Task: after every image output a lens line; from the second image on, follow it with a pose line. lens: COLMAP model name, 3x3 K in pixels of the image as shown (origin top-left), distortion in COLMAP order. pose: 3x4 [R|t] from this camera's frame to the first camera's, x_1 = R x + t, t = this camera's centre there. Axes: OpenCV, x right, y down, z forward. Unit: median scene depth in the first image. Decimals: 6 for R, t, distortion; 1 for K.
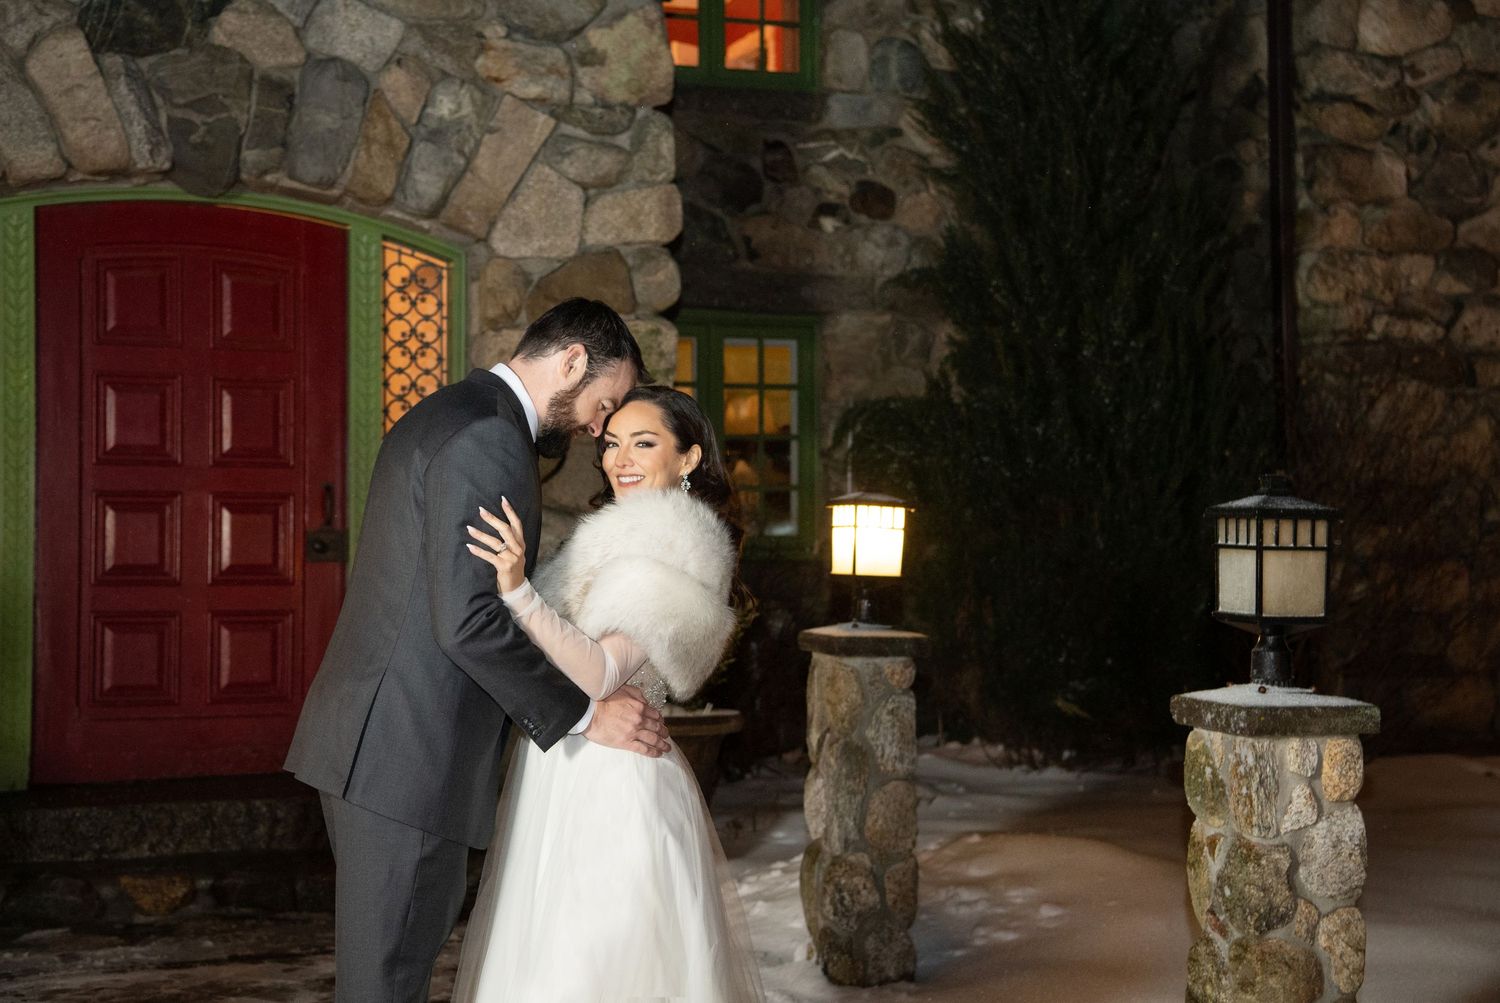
lens RADIAL K [[2309.7, 0, 750.0], [0, 2309.7, 501.5], [0, 0, 1]] dist [0.191088, 0.128131]
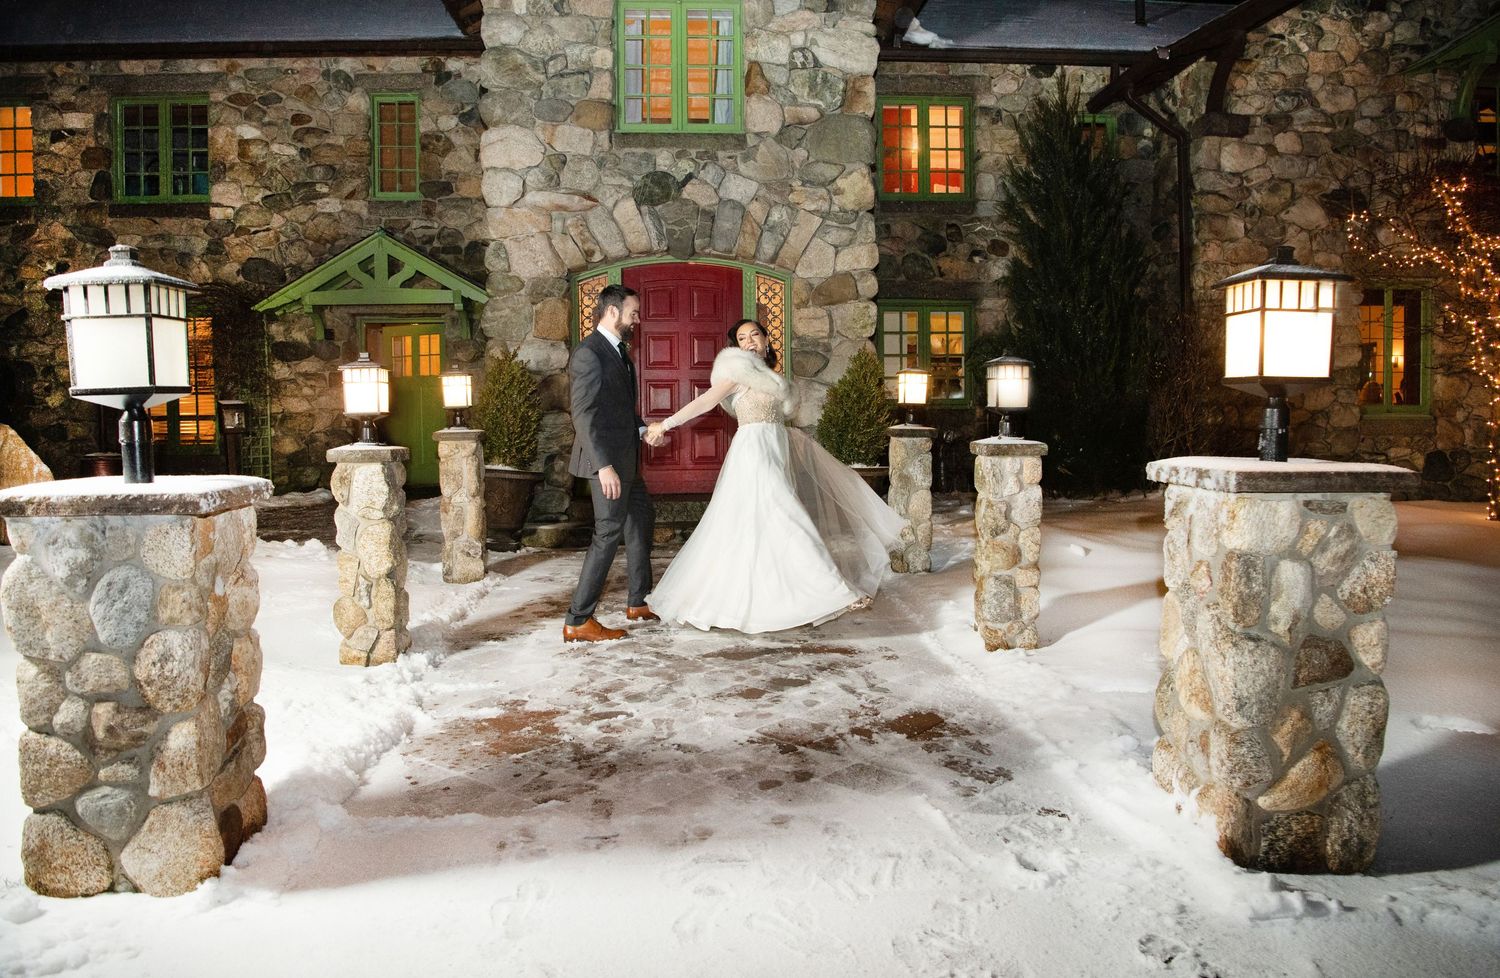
lens RADIAL K [[1033.6, 0, 749.6], [0, 1033.6, 485.0], [0, 0, 1]] dist [-0.066910, 0.009769]
pose [[0.960781, 0.008063, -0.277190, 0.136981], [0.014767, 0.996671, 0.080177, 0.020799], [0.276914, -0.081125, 0.957464, -0.044941]]
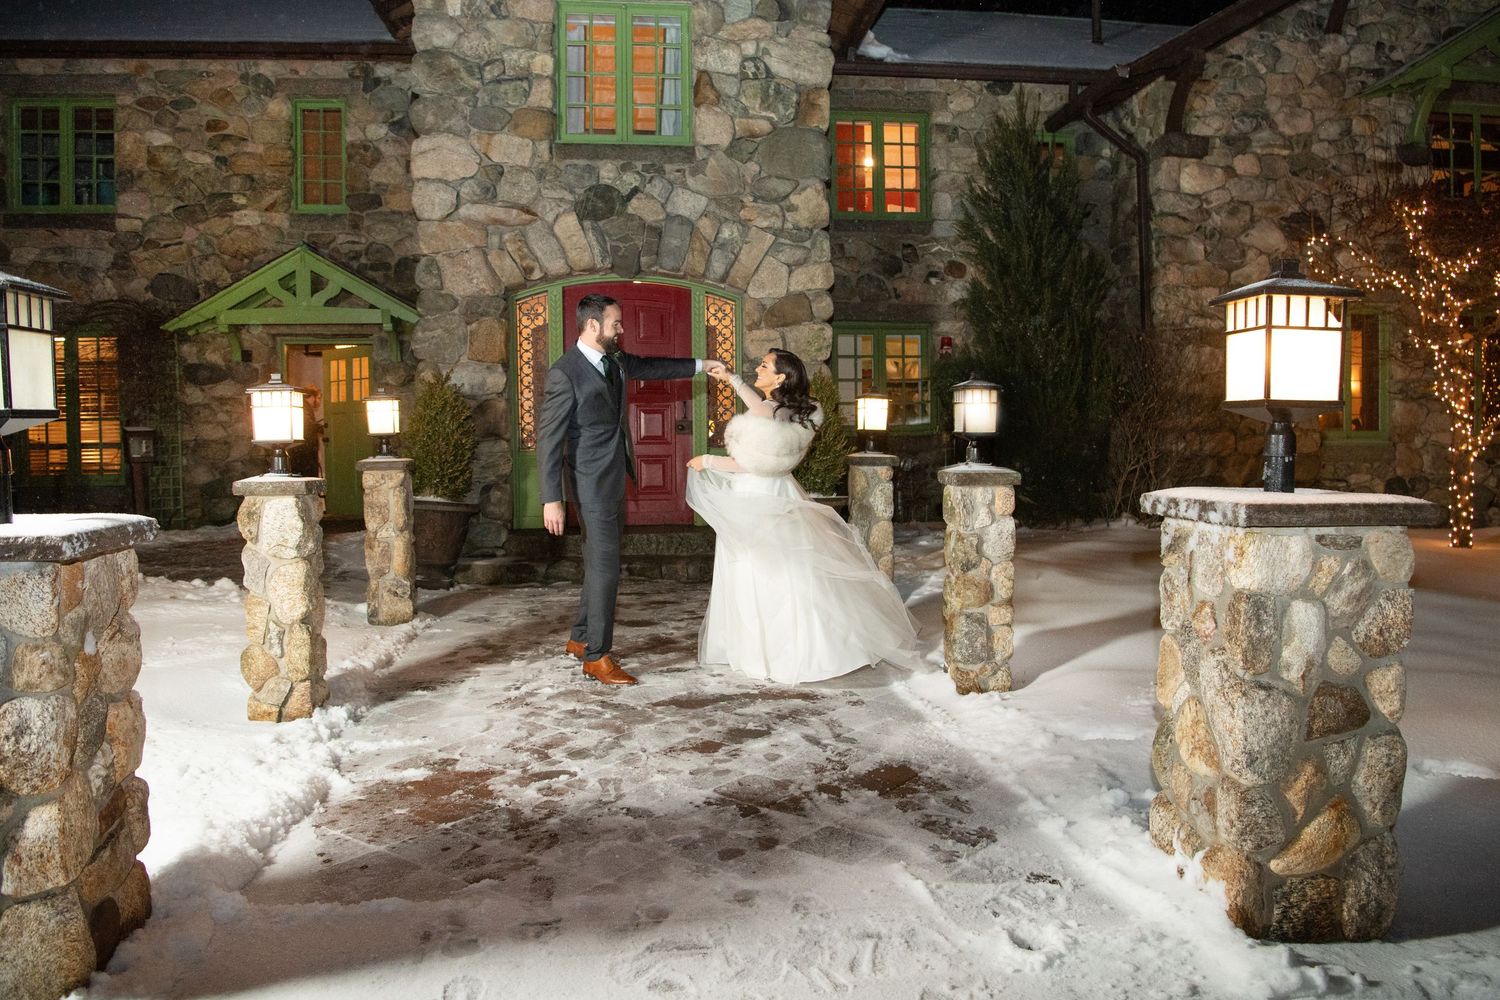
lens RADIAL K [[1062.5, 0, 767.8], [0, 1062.5, 497.4], [0, 0, 1]] dist [-0.068170, 0.009751]
pose [[0.977270, -0.000327, -0.211999, 0.126367], [0.014590, 0.997732, 0.065717, 0.020903], [0.211497, -0.067317, 0.975058, -0.019726]]
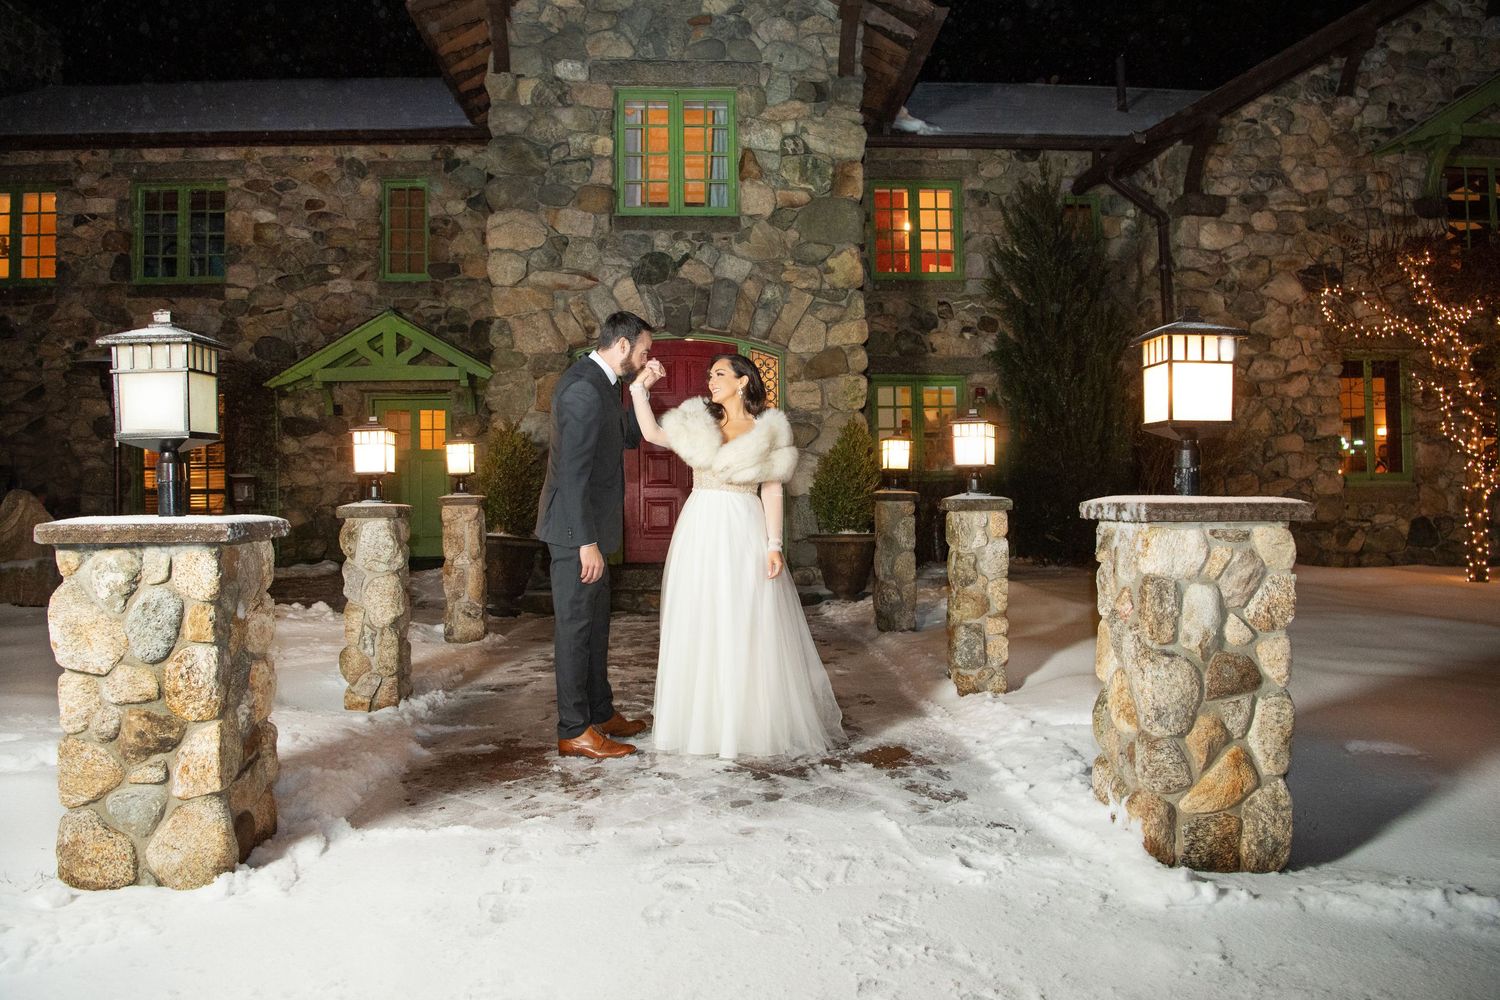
lens RADIAL K [[1042.9, 0, 758.2], [0, 1042.9, 498.4], [0, 0, 1]] dist [-0.066867, 0.008002]
pose [[0.960705, -0.014824, -0.277174, 0.161815], [0.019444, 0.999714, 0.013926, 0.033567], [0.276888, -0.018768, 0.960719, -0.080250]]
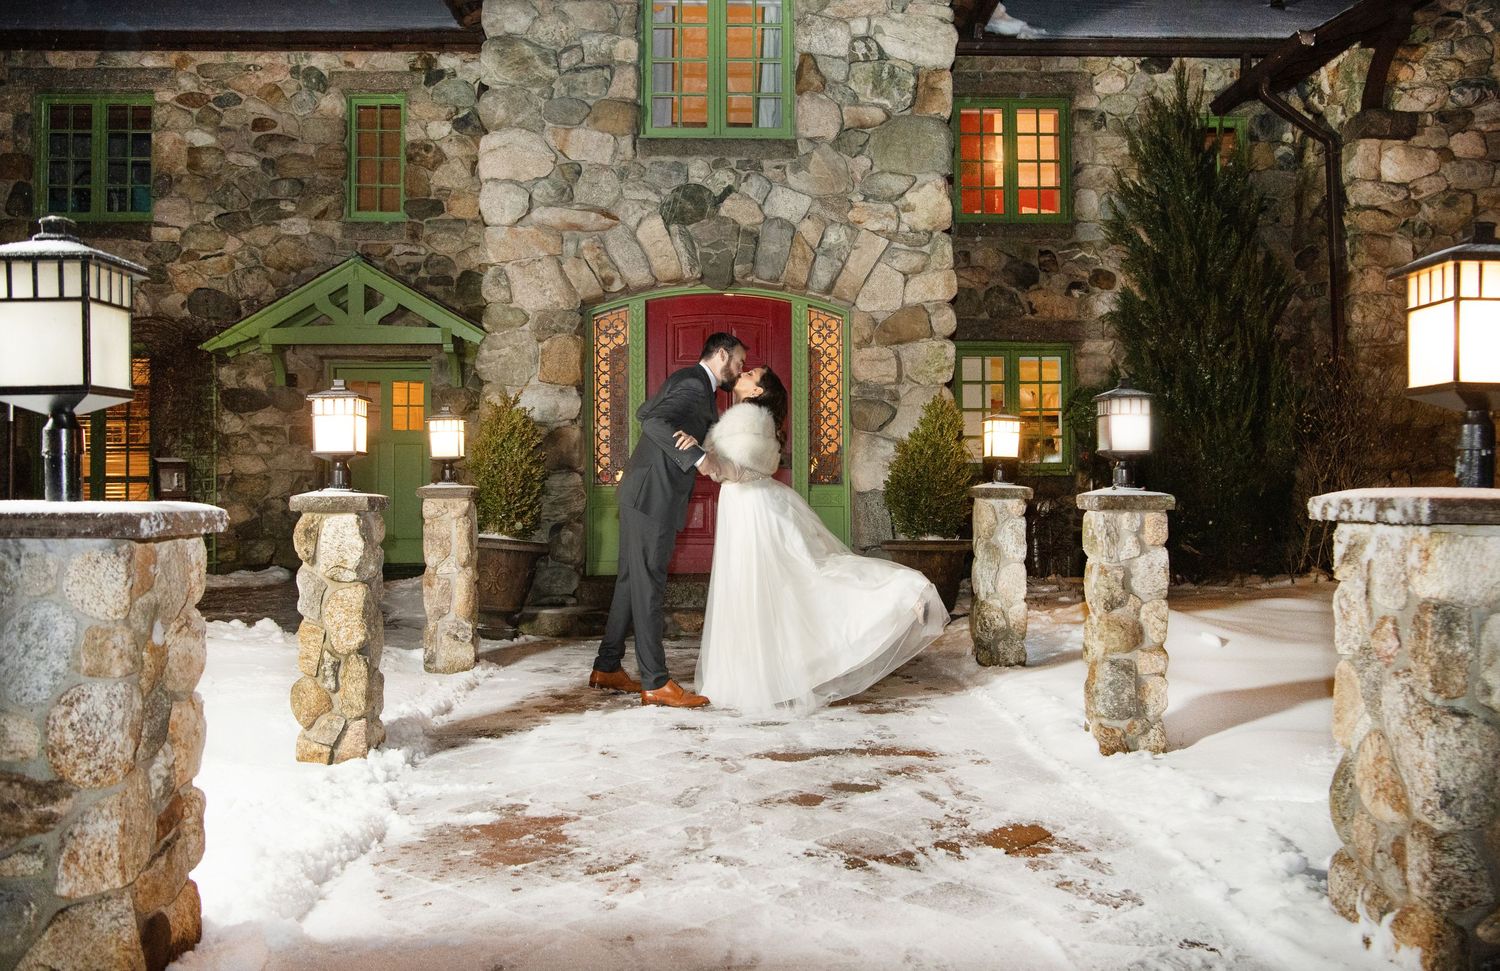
lens RADIAL K [[1261.2, 0, 750.0], [0, 1261.2, 485.5], [0, 0, 1]] dist [-0.034345, 0.037957]
pose [[0.950673, -0.007939, -0.310092, 0.131692], [0.009635, 0.999946, 0.003937, 0.036709], [0.310044, -0.006731, 0.950698, -0.044759]]
